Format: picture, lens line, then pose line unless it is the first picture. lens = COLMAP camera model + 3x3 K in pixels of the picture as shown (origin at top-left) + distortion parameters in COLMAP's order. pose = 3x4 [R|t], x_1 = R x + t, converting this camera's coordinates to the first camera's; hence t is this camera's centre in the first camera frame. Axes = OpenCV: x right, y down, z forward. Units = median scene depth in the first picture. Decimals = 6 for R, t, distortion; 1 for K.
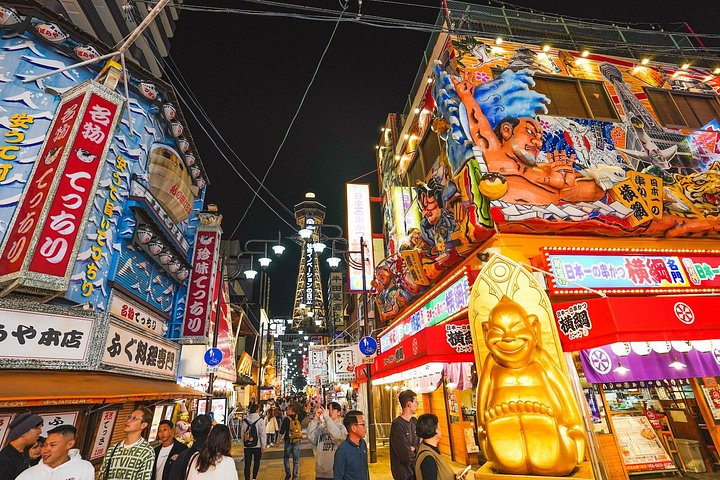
lens RADIAL K [[355.1, 0, 356.8], [0, 355.1, 243.3], [0, 0, 1]] dist [-0.000358, 0.007955]
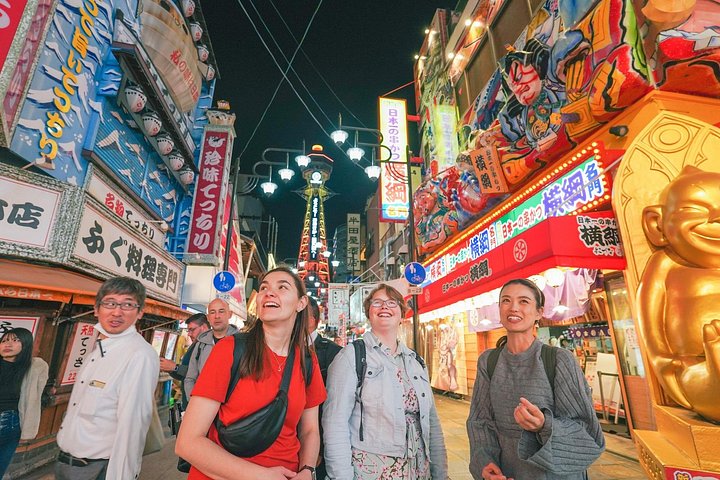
lens RADIAL K [[355.1, 0, 362.1], [0, 355.1, 236.0], [0, 0, 1]] dist [-0.000358, 0.007955]
pose [[0.999101, 0.041722, 0.007494, -0.098444], [-0.042228, 0.995039, 0.090083, 0.133856], [-0.003698, -0.090318, 0.995906, 0.192074]]
